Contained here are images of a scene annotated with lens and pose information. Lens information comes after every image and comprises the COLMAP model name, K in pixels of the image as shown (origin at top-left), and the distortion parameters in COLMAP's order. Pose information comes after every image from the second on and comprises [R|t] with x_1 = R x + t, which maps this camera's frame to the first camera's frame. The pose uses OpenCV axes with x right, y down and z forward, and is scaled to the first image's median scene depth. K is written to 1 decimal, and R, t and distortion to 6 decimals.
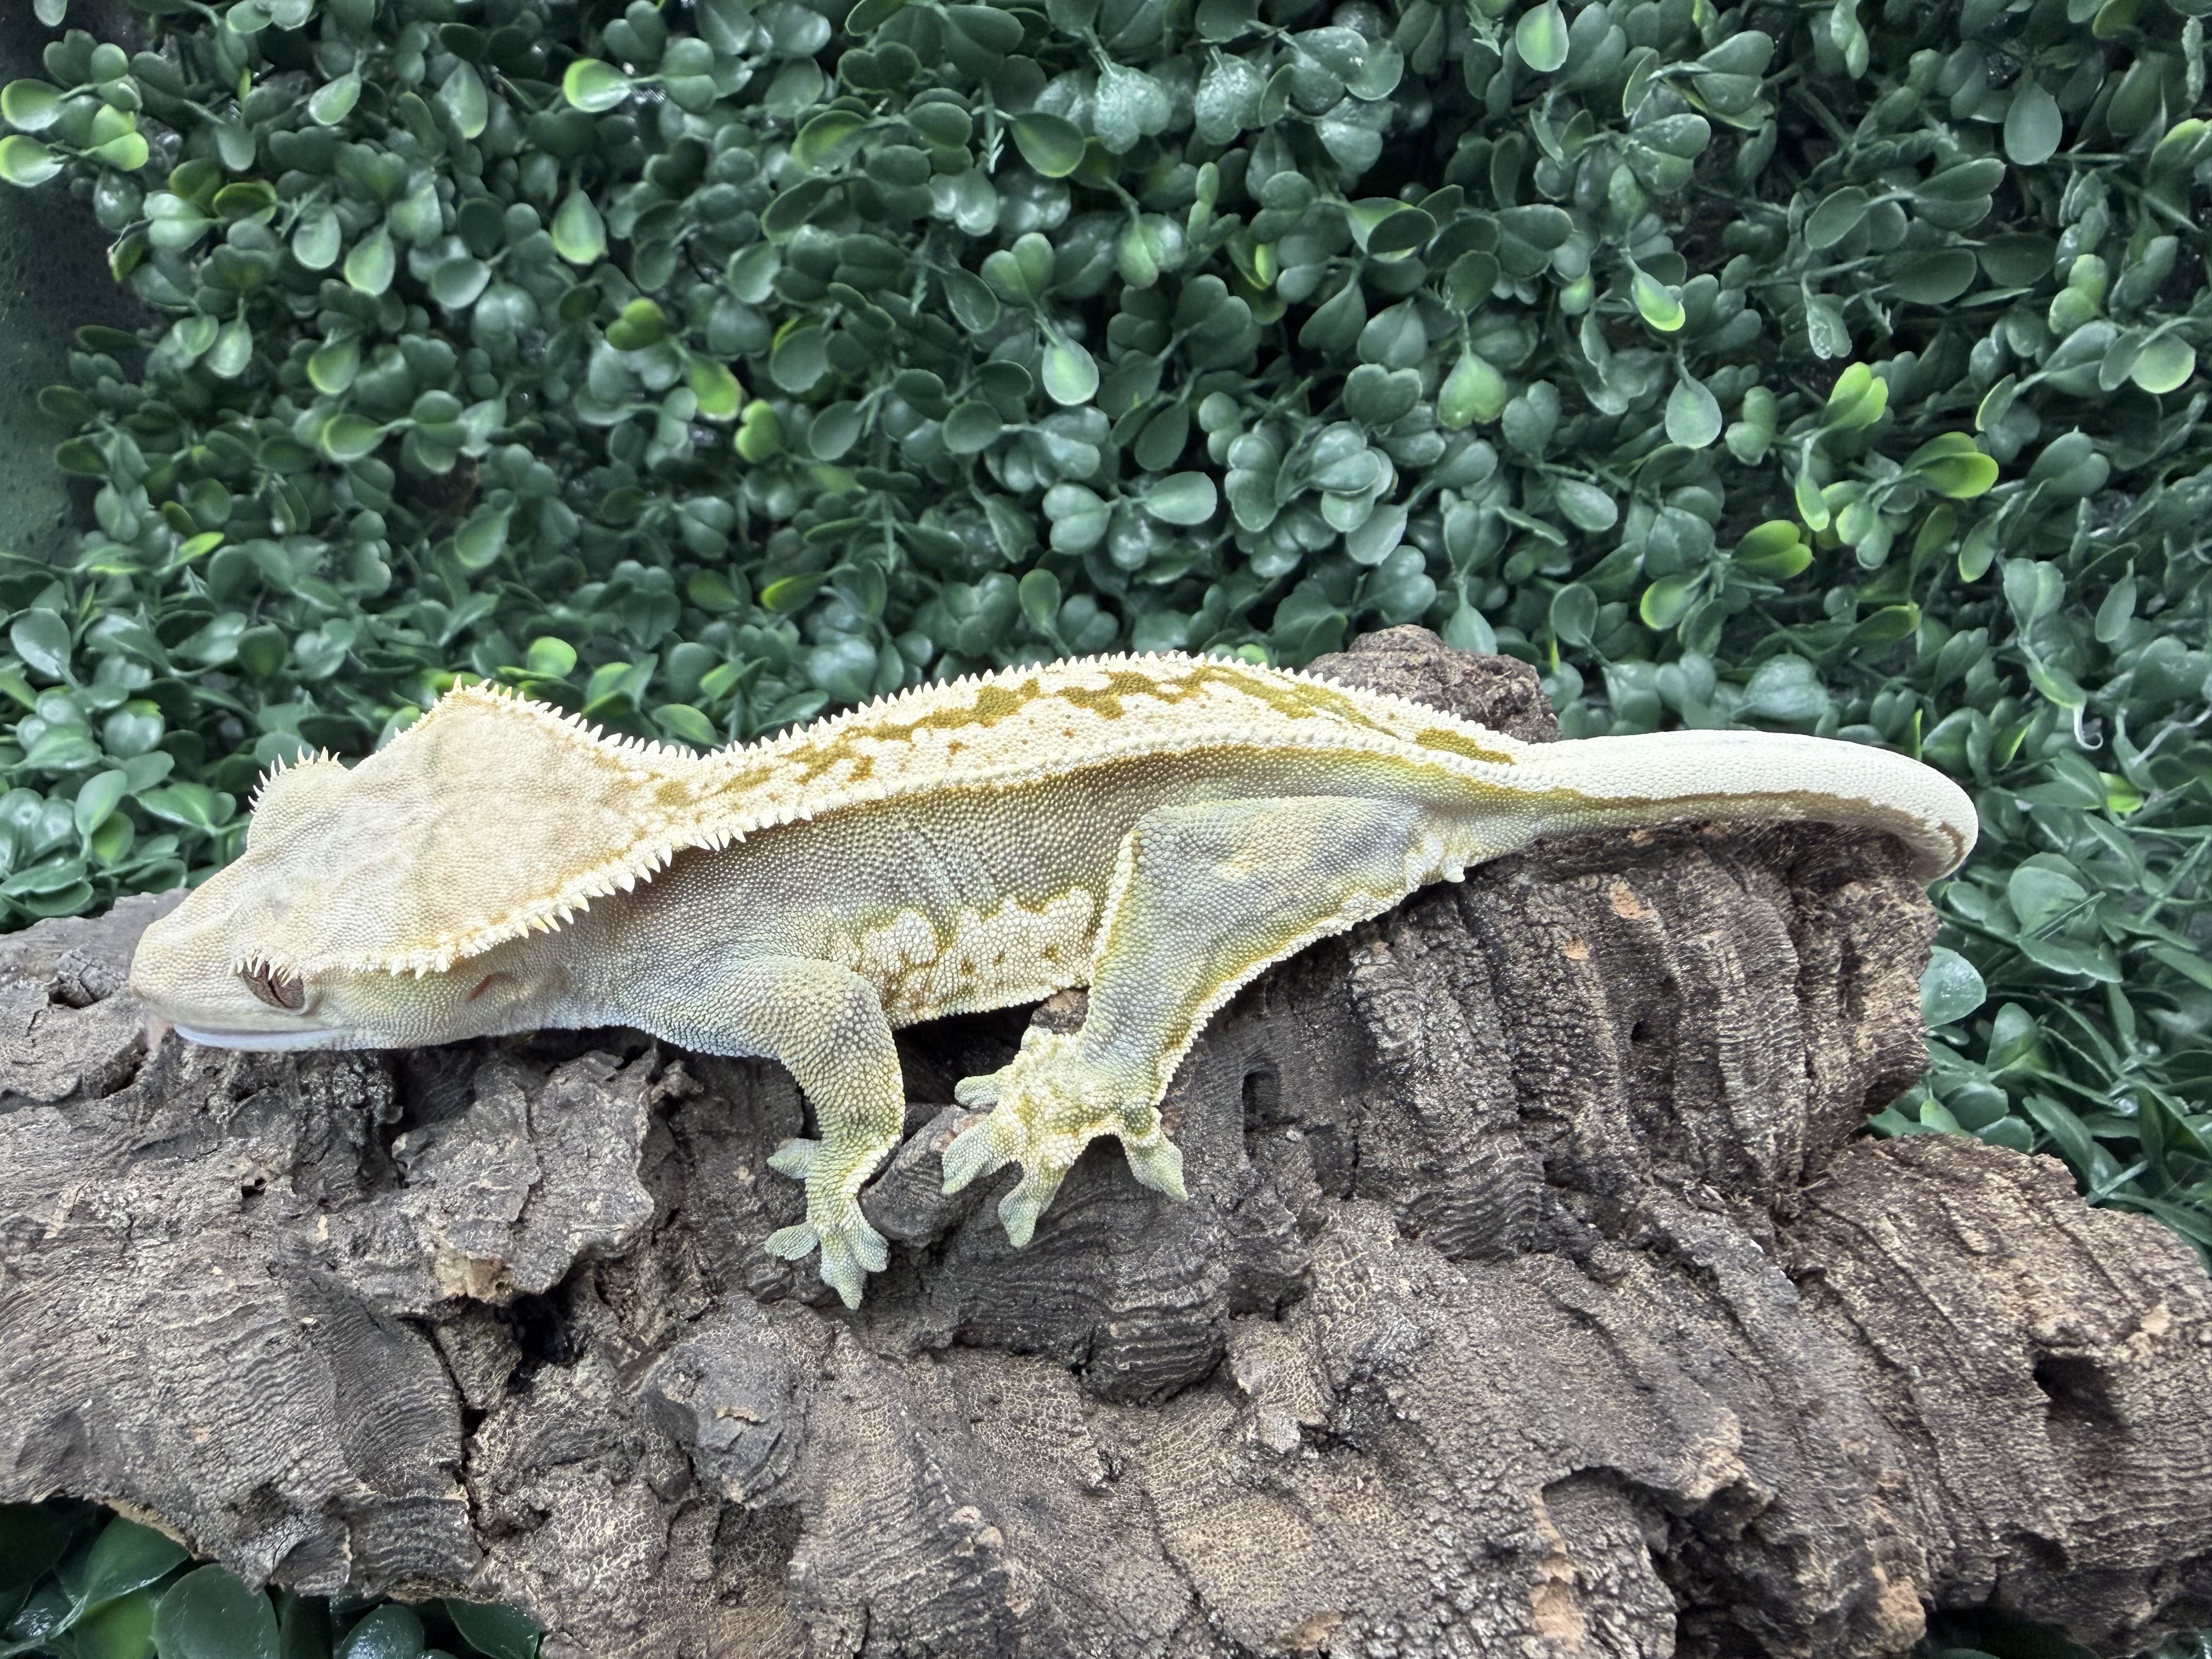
lens RADIAL K [[1618.9, 0, 826.0], [0, 1618.9, 829.9], [0, 0, 1]] dist [-0.010365, 0.016093]
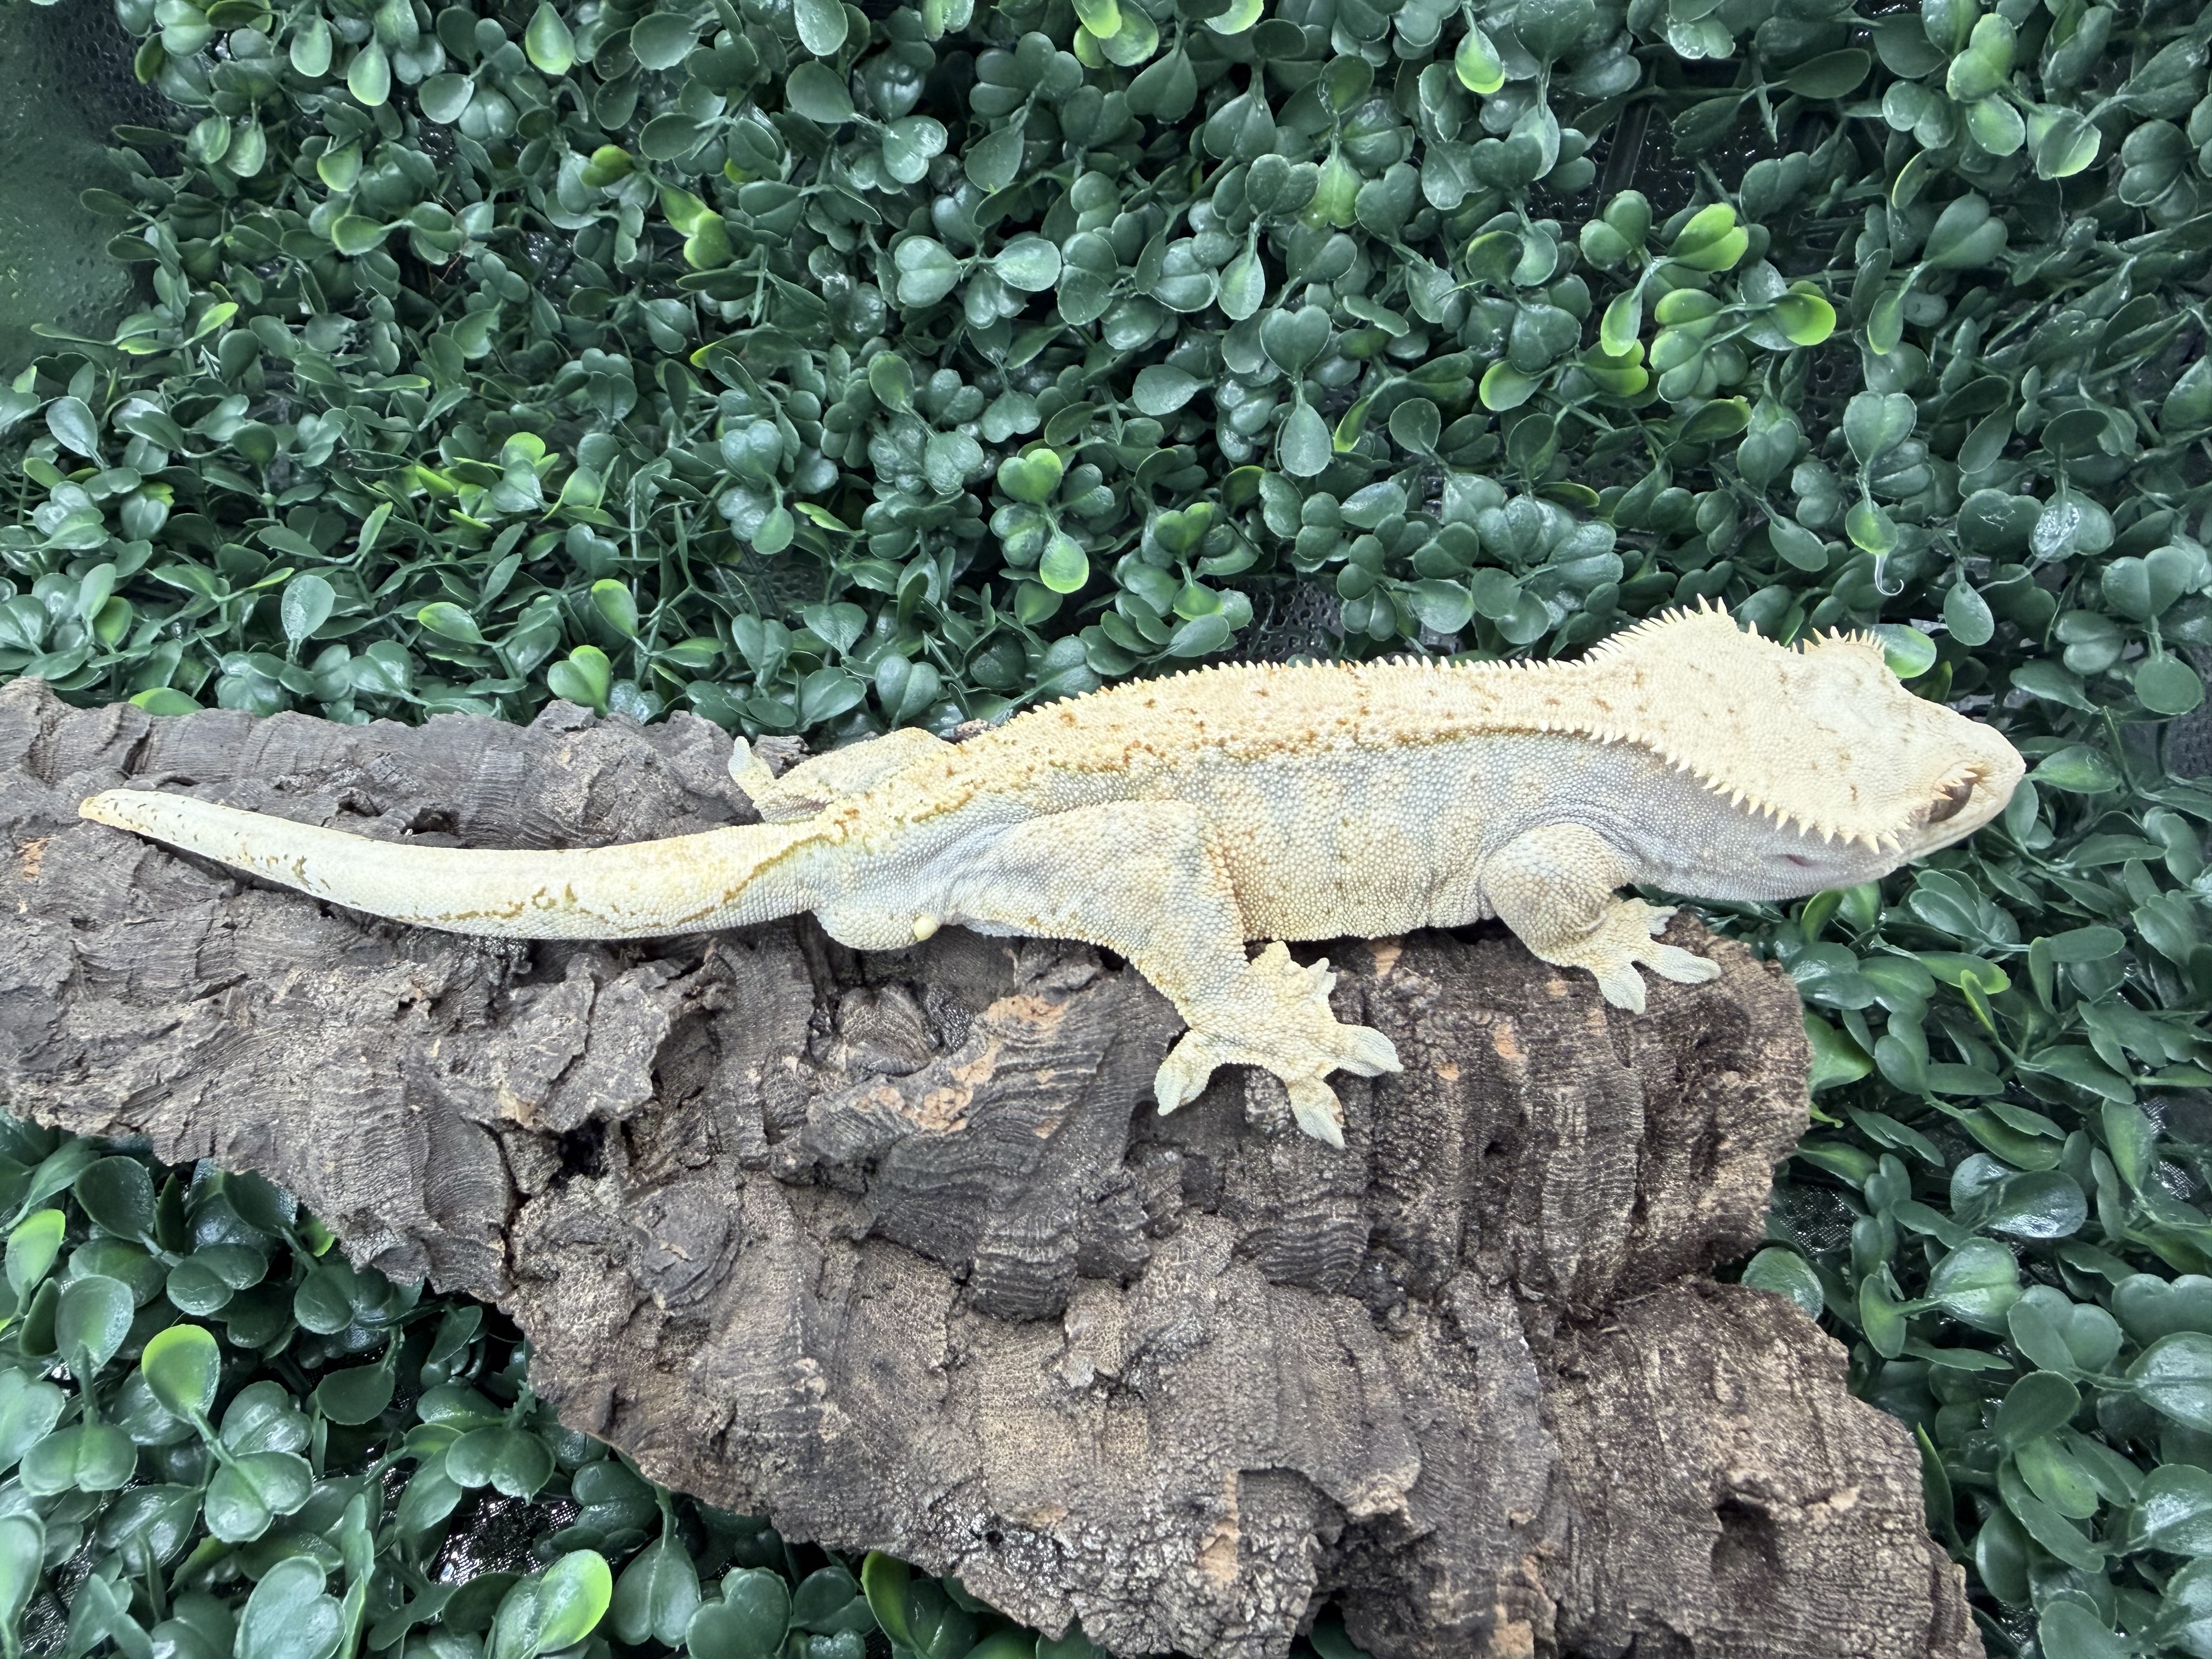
lens RADIAL K [[1618.9, 0, 934.1], [0, 1618.9, 835.1], [0, 0, 1]] dist [-0.010365, 0.016093]
pose [[0.953402, 0.222353, -0.203919, 0.335463], [-0.186551, 0.965672, 0.180768, -0.258546], [0.237114, -0.134303, 0.962154, -0.226054]]
